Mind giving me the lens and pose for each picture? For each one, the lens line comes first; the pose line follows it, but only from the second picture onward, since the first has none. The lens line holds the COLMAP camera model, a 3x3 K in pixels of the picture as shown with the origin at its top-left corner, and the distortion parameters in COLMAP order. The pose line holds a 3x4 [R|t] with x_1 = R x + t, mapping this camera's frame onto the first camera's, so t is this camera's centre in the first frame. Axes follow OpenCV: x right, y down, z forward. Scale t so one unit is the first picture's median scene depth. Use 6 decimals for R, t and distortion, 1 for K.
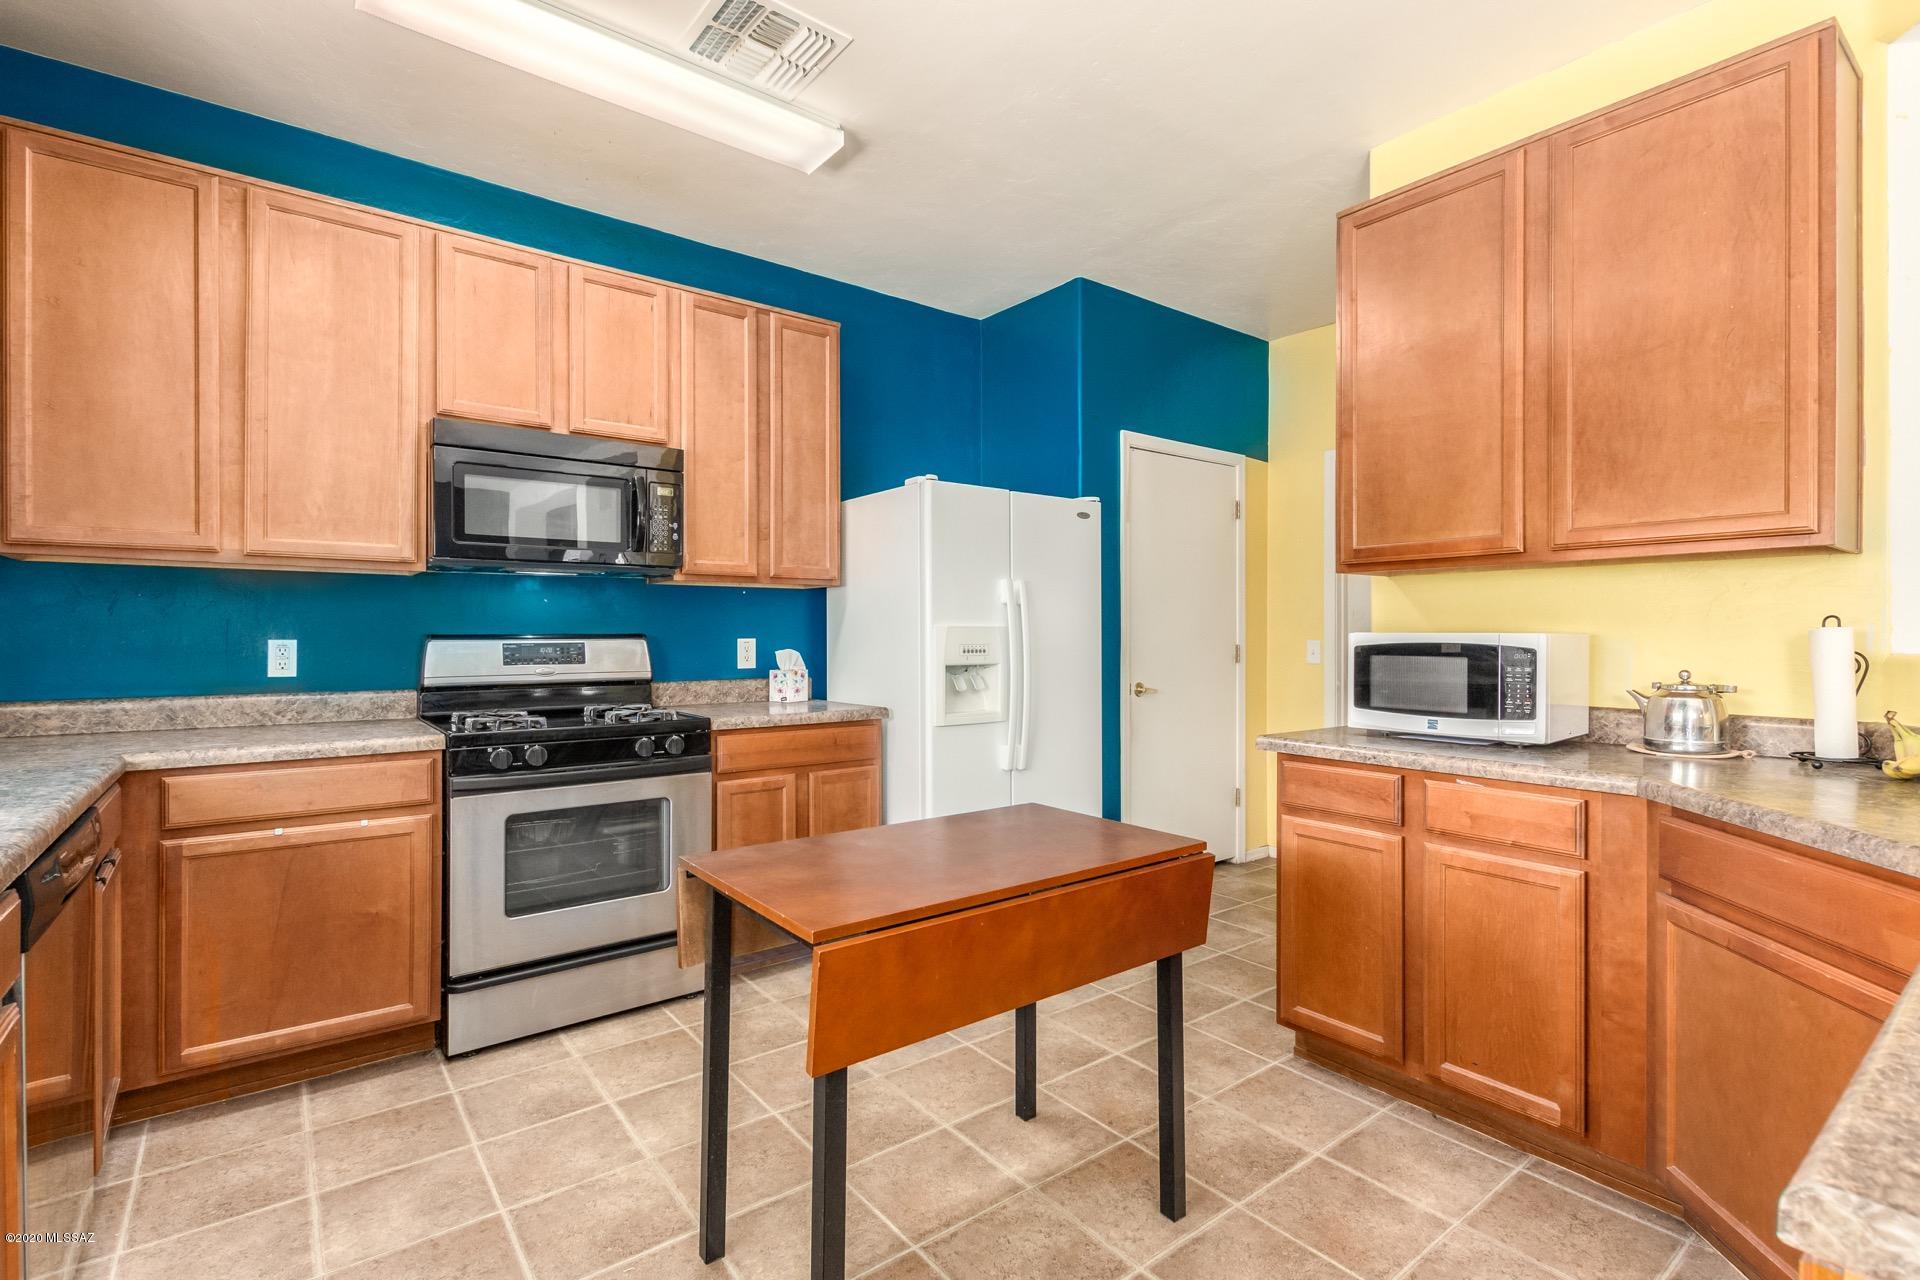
lens RADIAL K [[893.4, 0, 965.6], [0, 893.4, 645.7], [0, 0, 1]] dist [0.001231, -0.001506]
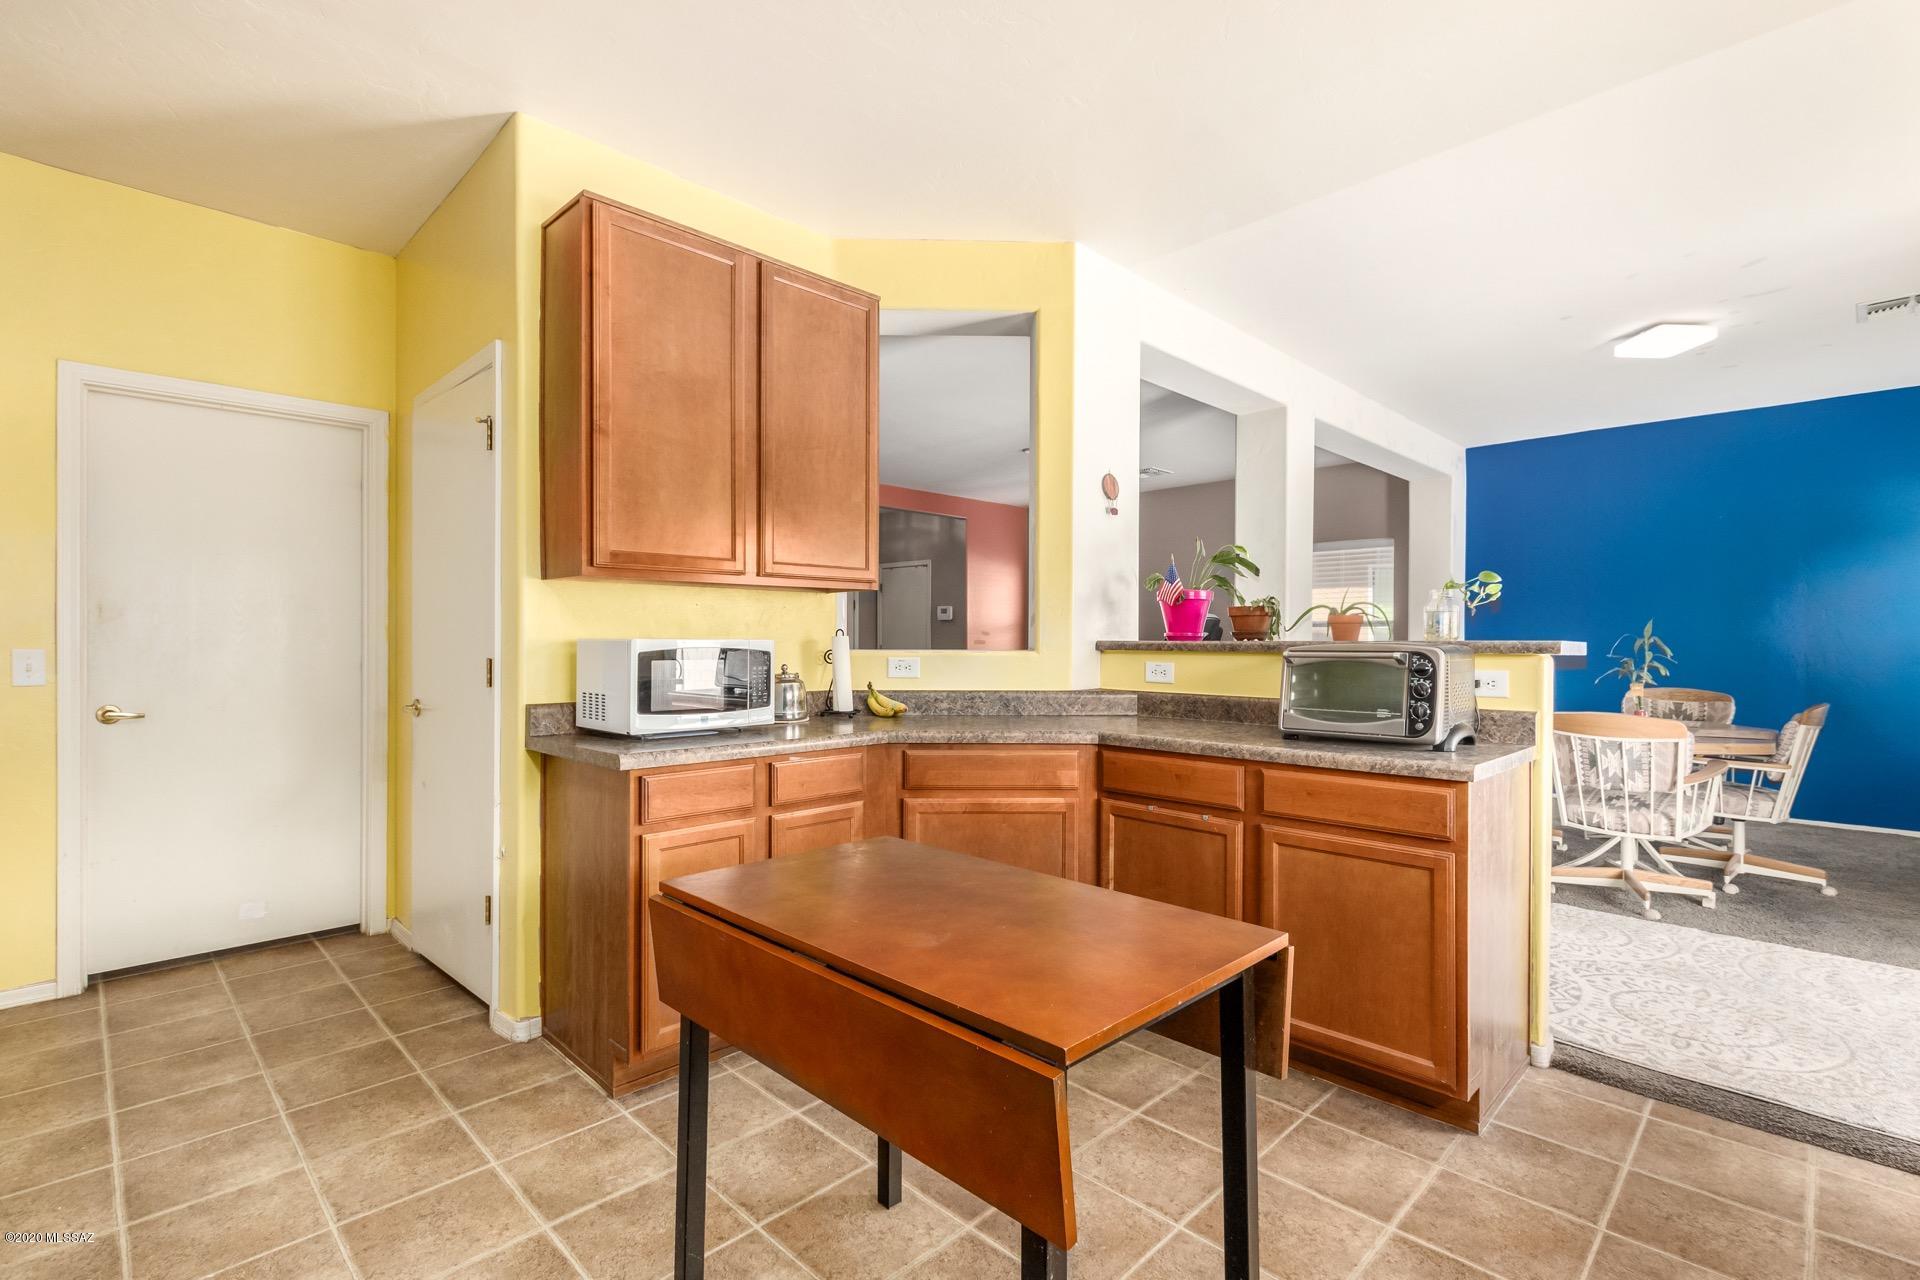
lens RADIAL K [[893.4, 0, 964.5], [0, 893.4, 629.0], [0, 0, 1]] dist [0.001231, -0.001506]
pose [[-0.129639, 0.008725, 0.991523, -0.713033], [0.007049, 0.999944, -0.007878, -0.017596], [-0.991536, 0.005968, -0.129693, 0.918493]]
